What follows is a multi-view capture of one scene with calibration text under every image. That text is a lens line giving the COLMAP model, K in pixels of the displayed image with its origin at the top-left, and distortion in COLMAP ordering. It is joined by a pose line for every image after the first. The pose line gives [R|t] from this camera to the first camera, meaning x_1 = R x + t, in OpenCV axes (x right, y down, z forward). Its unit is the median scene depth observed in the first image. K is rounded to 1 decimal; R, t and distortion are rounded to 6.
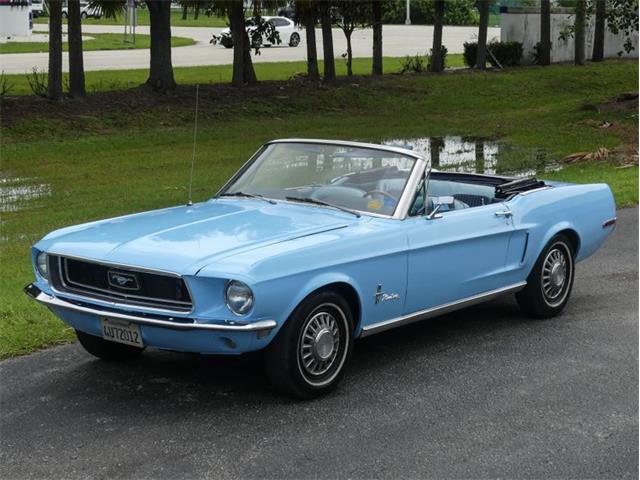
lens RADIAL K [[1353.2, 0, 319.8], [0, 1353.2, 214.5], [0, 0, 1]] dist [-0.011676, -0.095823]
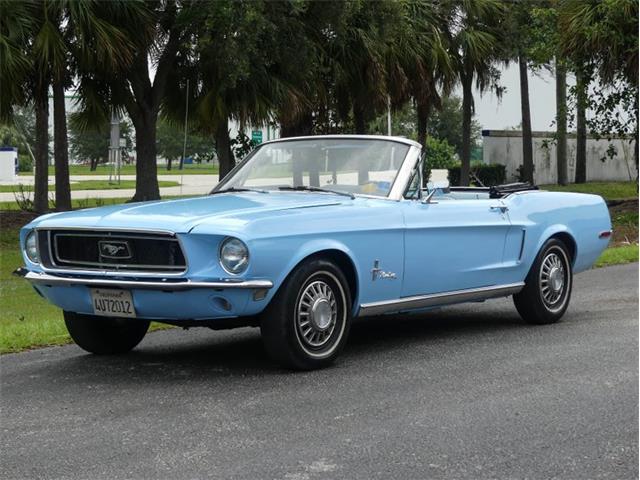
lens RADIAL K [[1353.2, 0, 319.8], [0, 1353.2, 214.5], [0, 0, 1]] dist [-0.011676, -0.095823]
pose [[0.999727, -0.020330, 0.011486, -0.007422], [0.021422, 0.994274, -0.104693, 0.120861], [-0.009292, 0.104910, 0.994438, 0.023510]]
